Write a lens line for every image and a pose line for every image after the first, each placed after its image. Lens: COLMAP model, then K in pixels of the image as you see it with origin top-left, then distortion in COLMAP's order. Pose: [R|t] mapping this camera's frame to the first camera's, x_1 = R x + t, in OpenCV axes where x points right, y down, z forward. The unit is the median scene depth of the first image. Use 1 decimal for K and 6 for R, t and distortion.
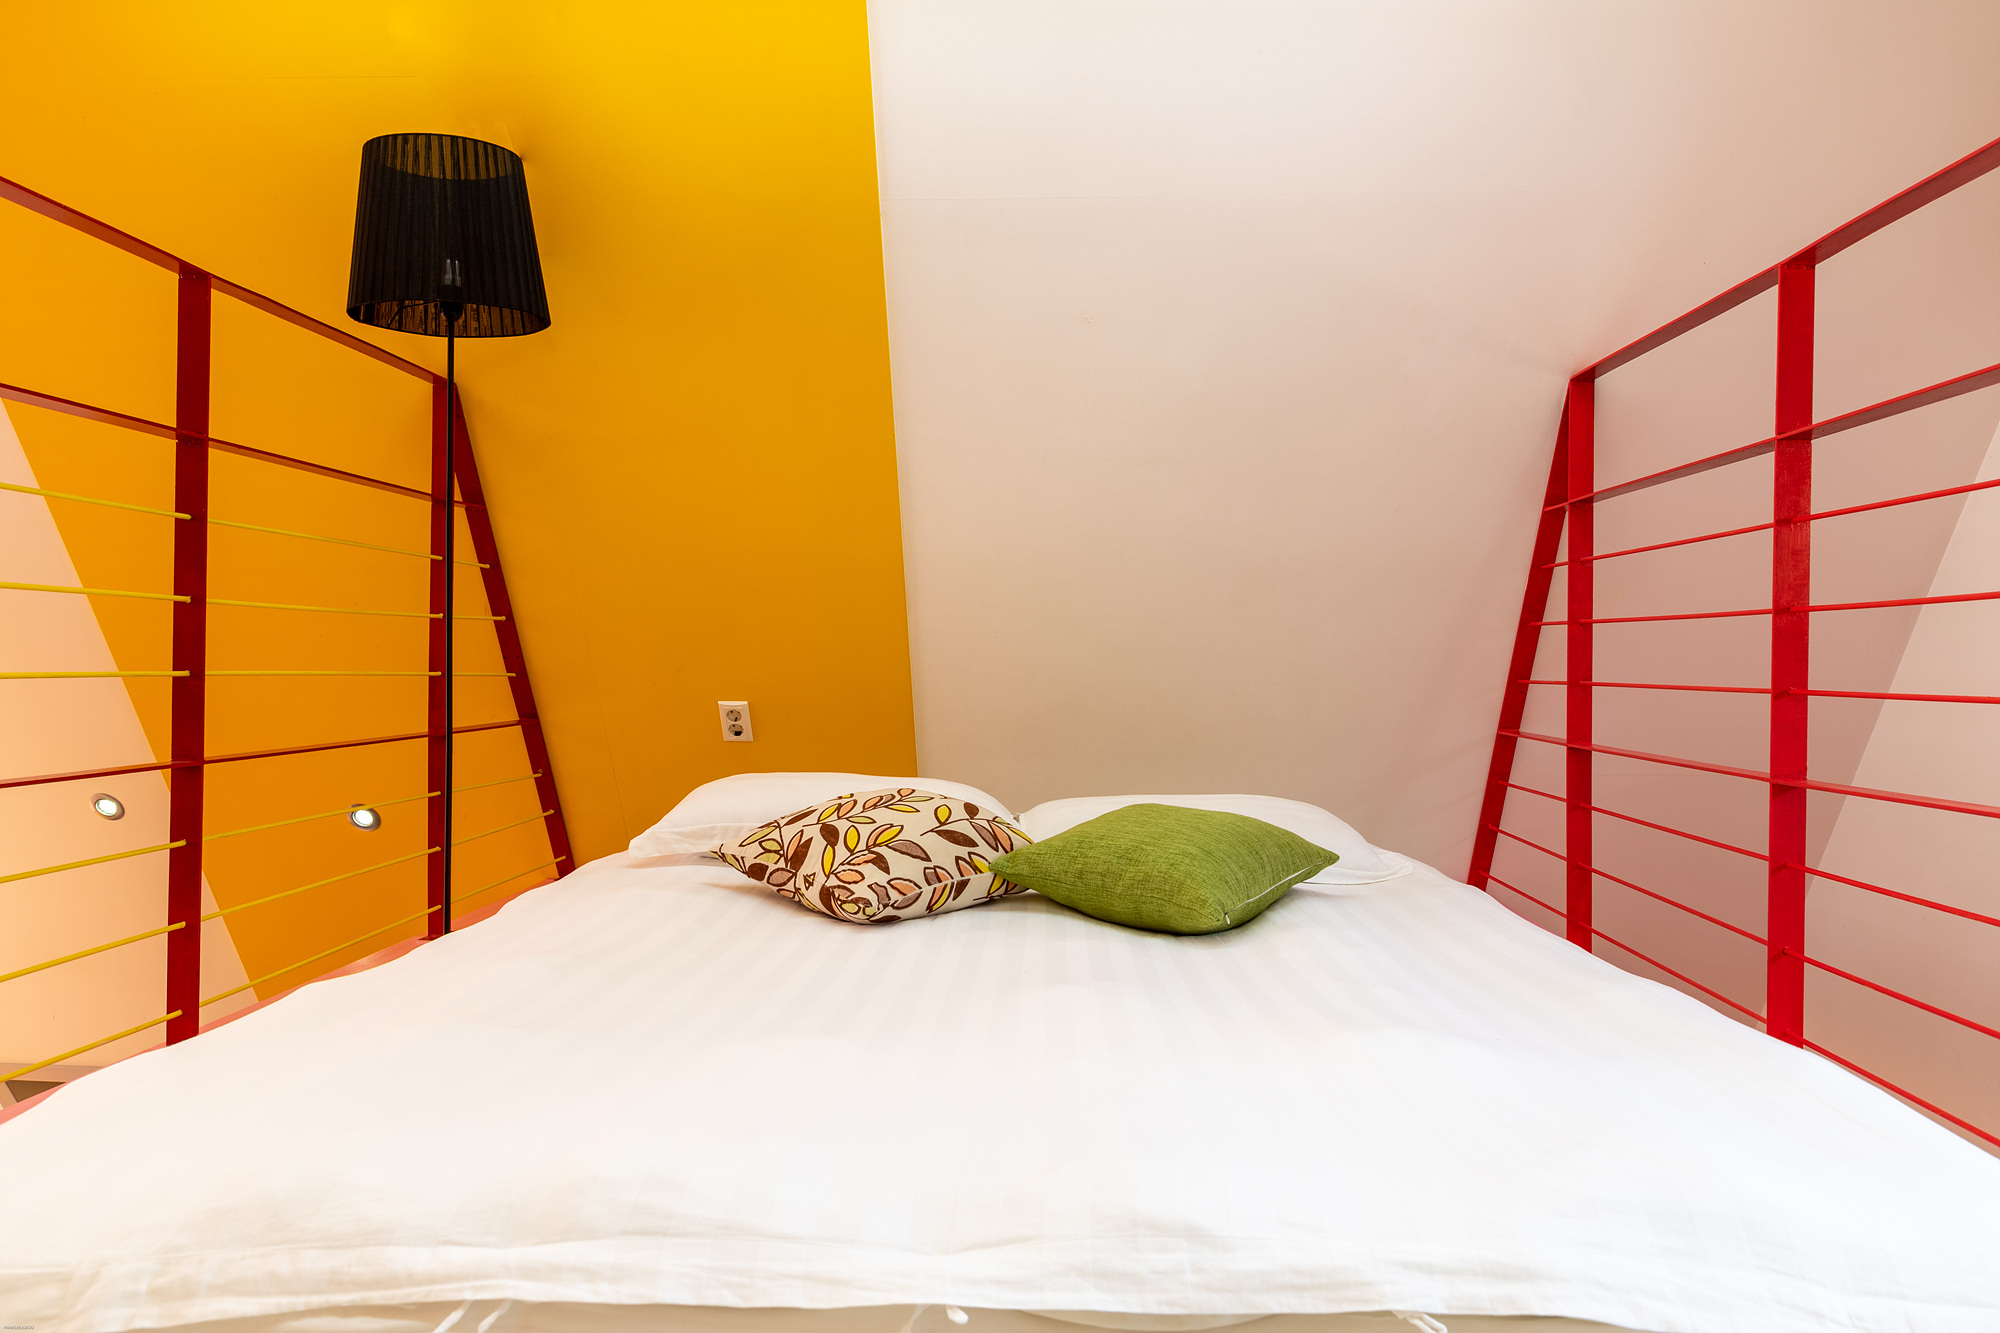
lens RADIAL K [[1336.3, 0, 1000.0], [0, 1336.3, 666.5], [0, 0, 1]] dist [0.013736, -0.002206]
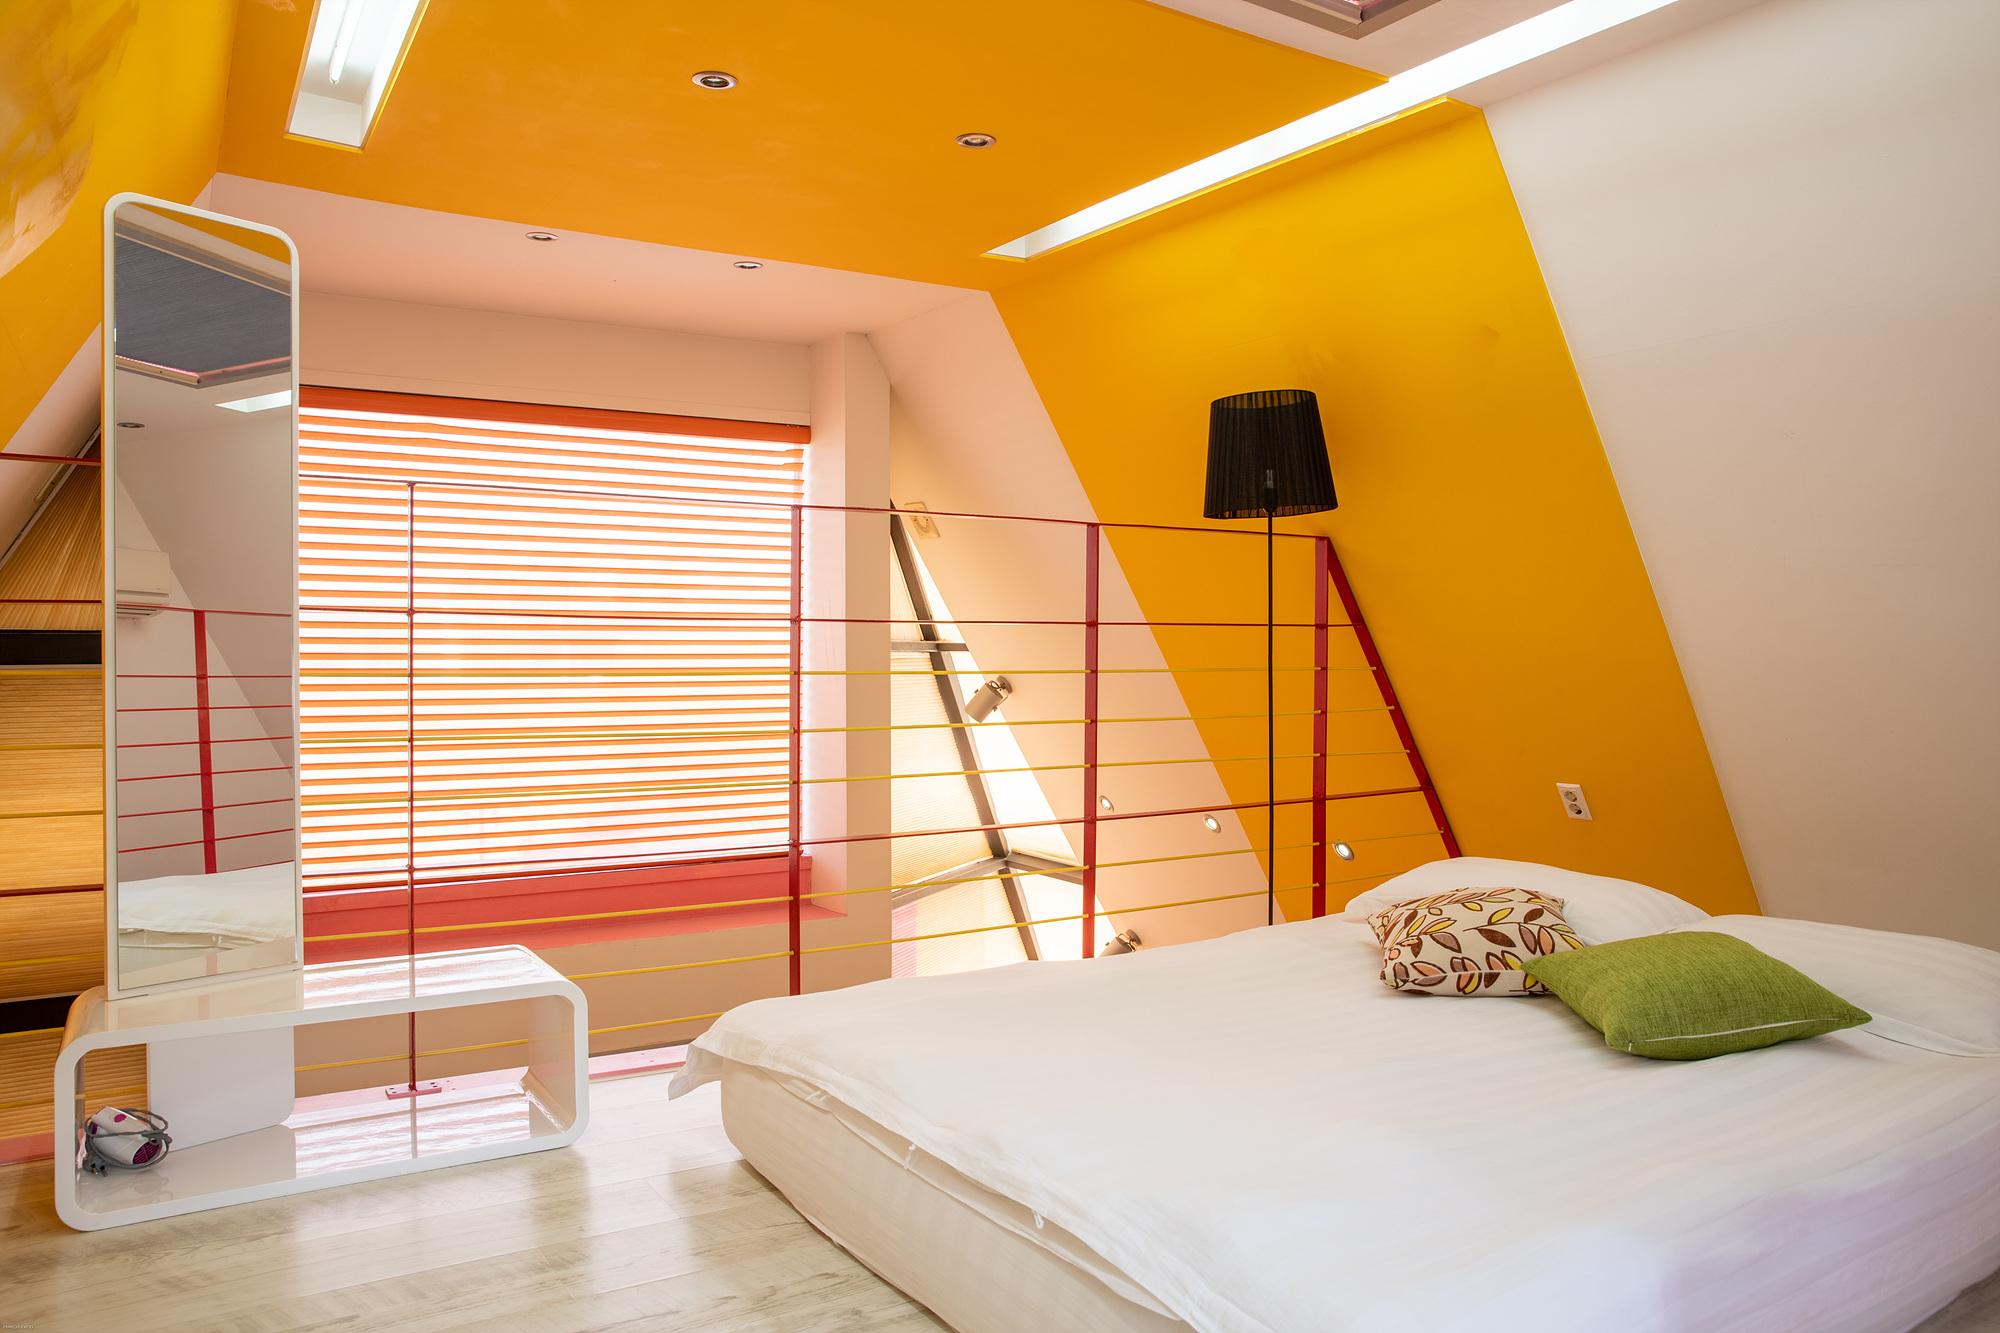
lens RADIAL K [[1389.1, 0, 1000.0], [0, 1389.1, 666.5], [0, 0, 1]] dist [-0.045213, 0.002762]
pose [[0.567836, -0.000095, -0.823142, 0.737141], [0.007482, 0.999959, 0.005046, -0.125429], [0.823108, -0.009025, 0.567813, -0.071078]]
